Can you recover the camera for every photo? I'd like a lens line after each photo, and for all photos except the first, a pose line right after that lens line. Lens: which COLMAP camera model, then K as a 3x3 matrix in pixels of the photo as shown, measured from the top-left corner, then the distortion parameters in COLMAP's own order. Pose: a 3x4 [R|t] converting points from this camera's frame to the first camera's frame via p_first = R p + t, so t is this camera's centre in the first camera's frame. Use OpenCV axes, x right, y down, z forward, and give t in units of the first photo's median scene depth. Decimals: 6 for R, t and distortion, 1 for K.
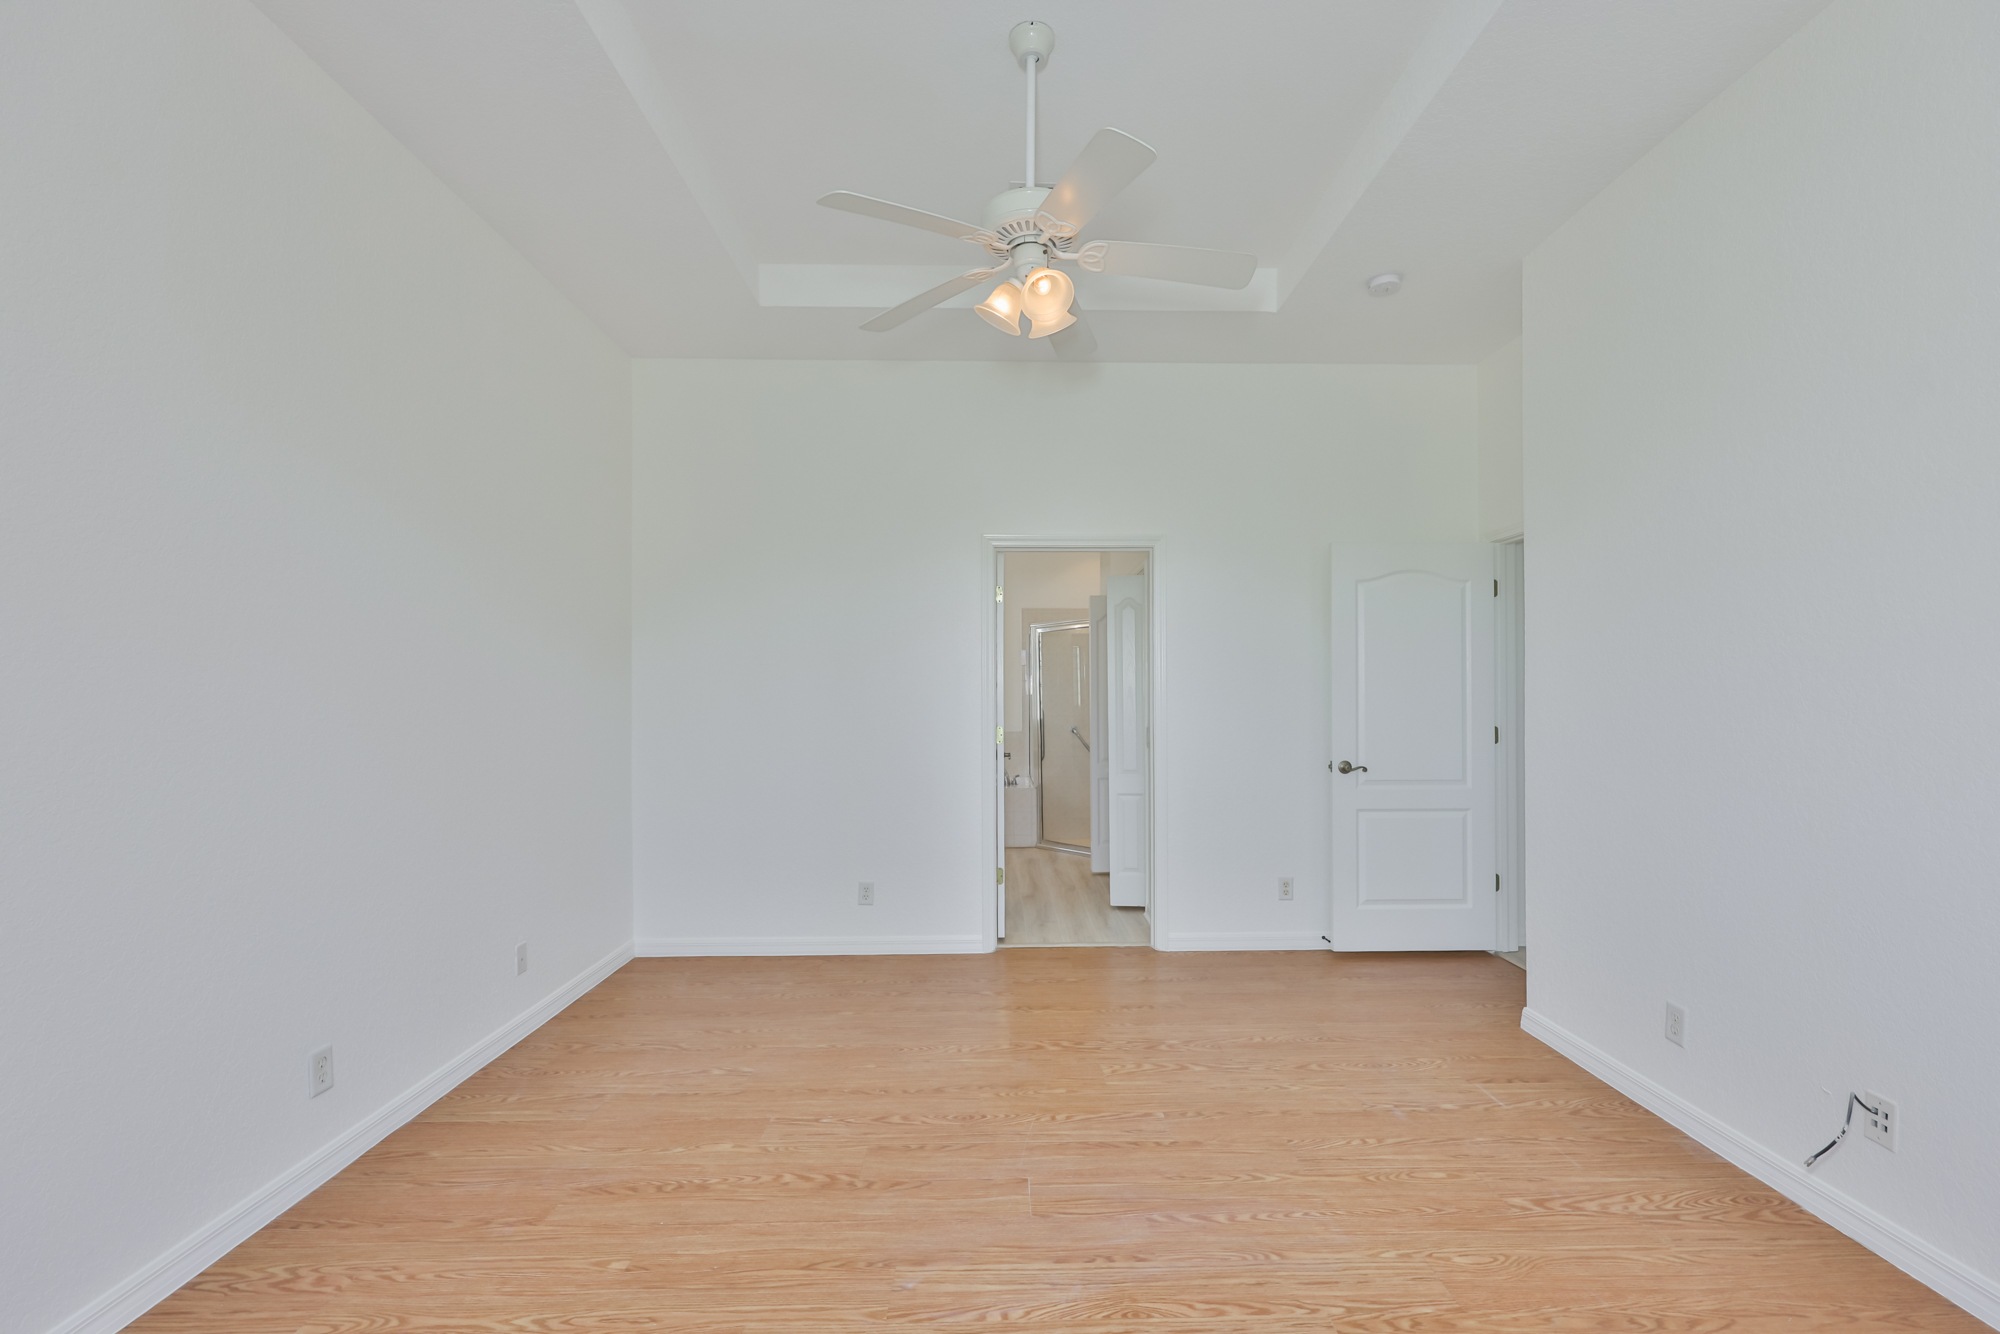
lens RADIAL K [[825.5, 0, 1002.2], [0, 825.5, 674.3], [0, 0, 1]] dist [-0.002333, 0.000128]
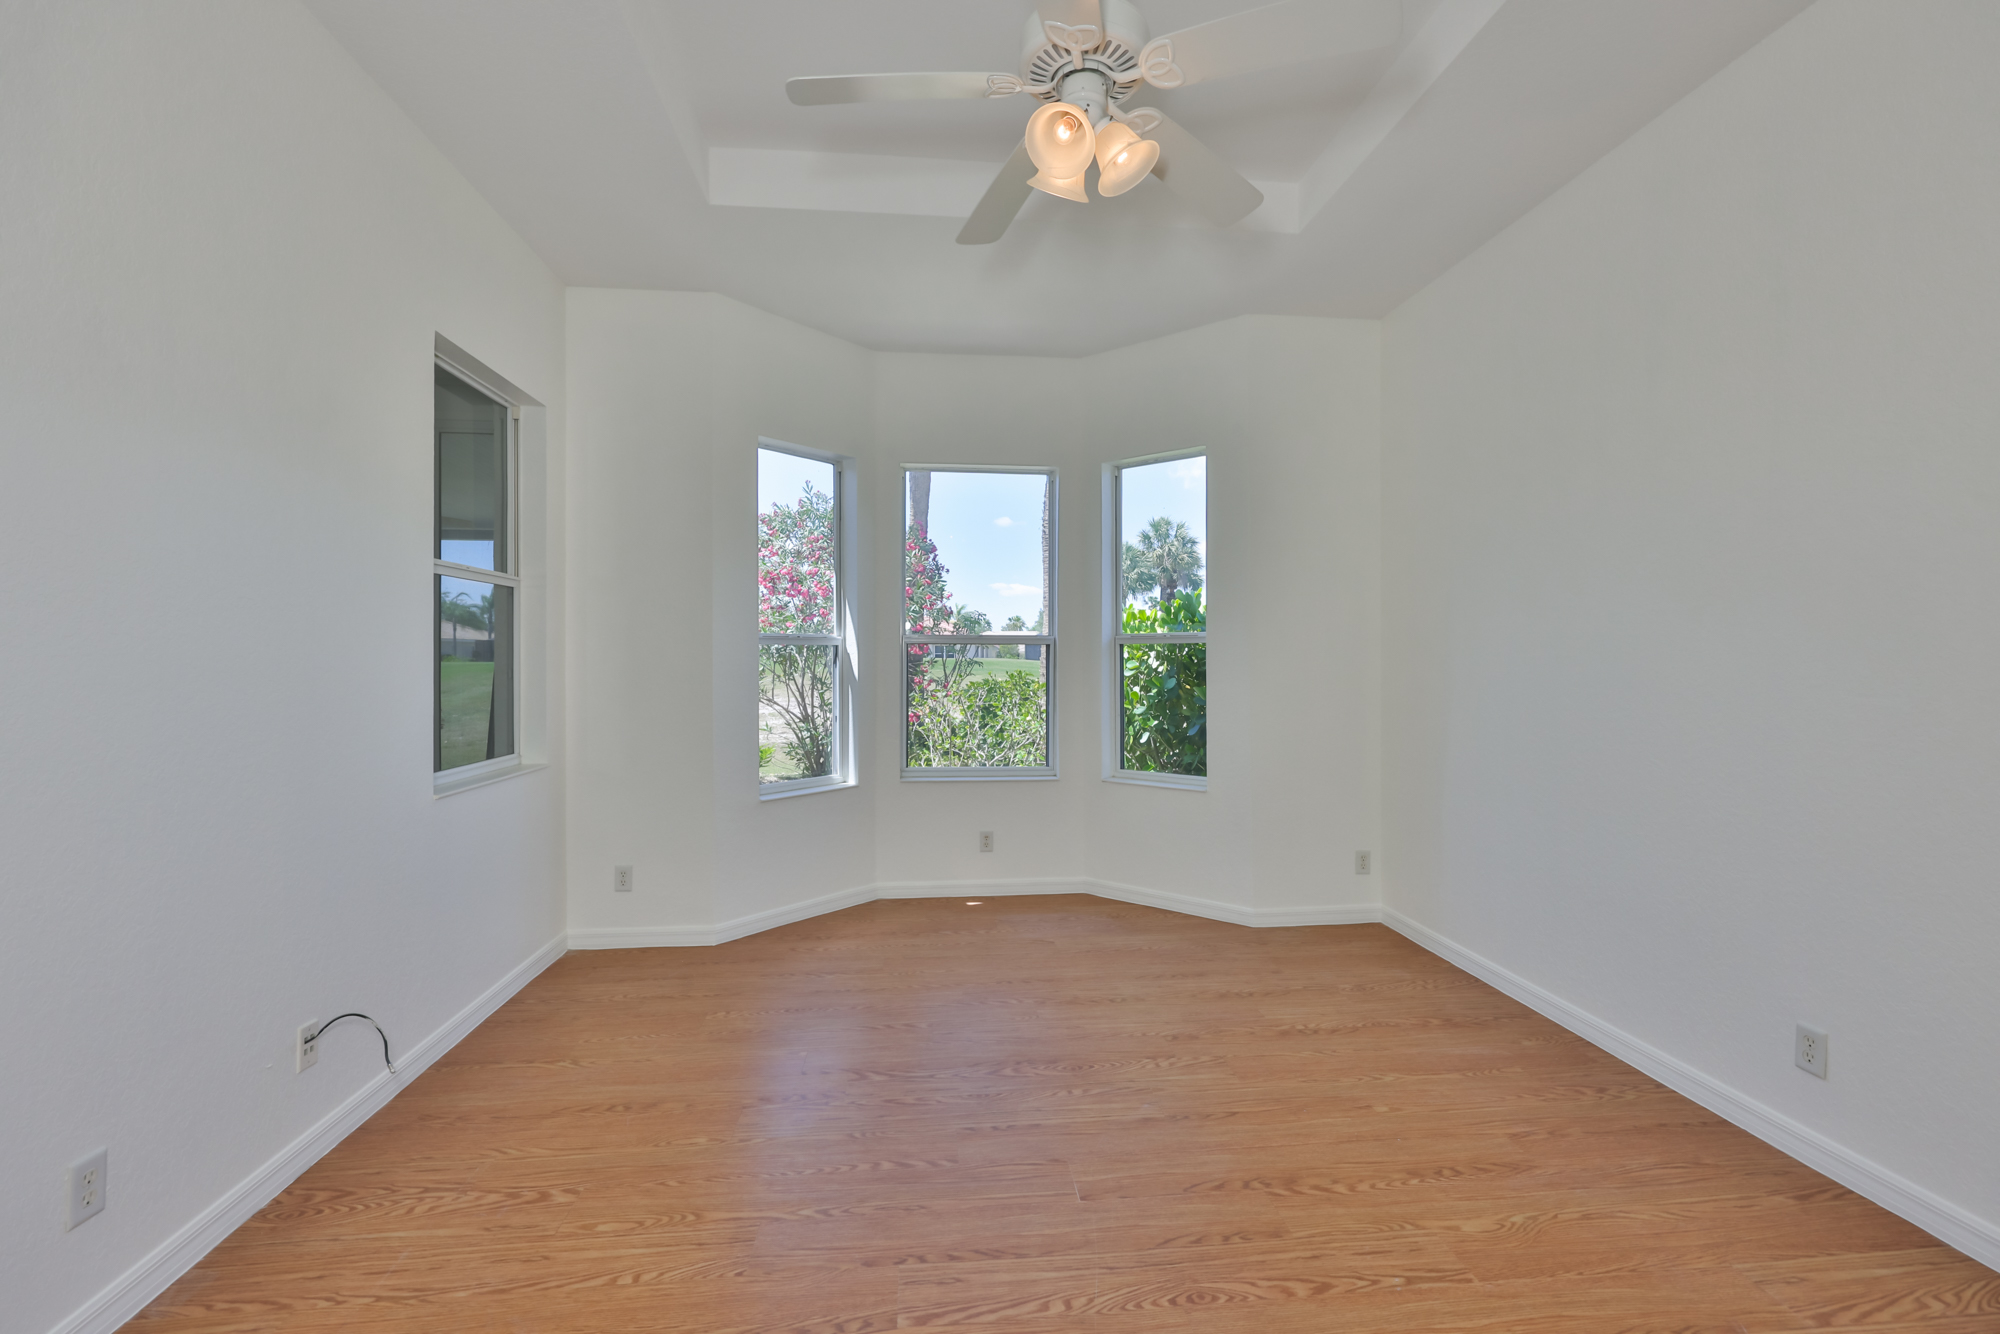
lens RADIAL K [[825.5, 0, 999.7], [0, 825.5, 672.2], [0, 0, 1]] dist [-0.002333, 0.000128]
pose [[-0.995432, 0.007022, -0.095211, 0.201885], [0.008638, 0.999826, -0.016563, 0.052265], [0.095078, -0.017310, -0.995319, 1.910547]]
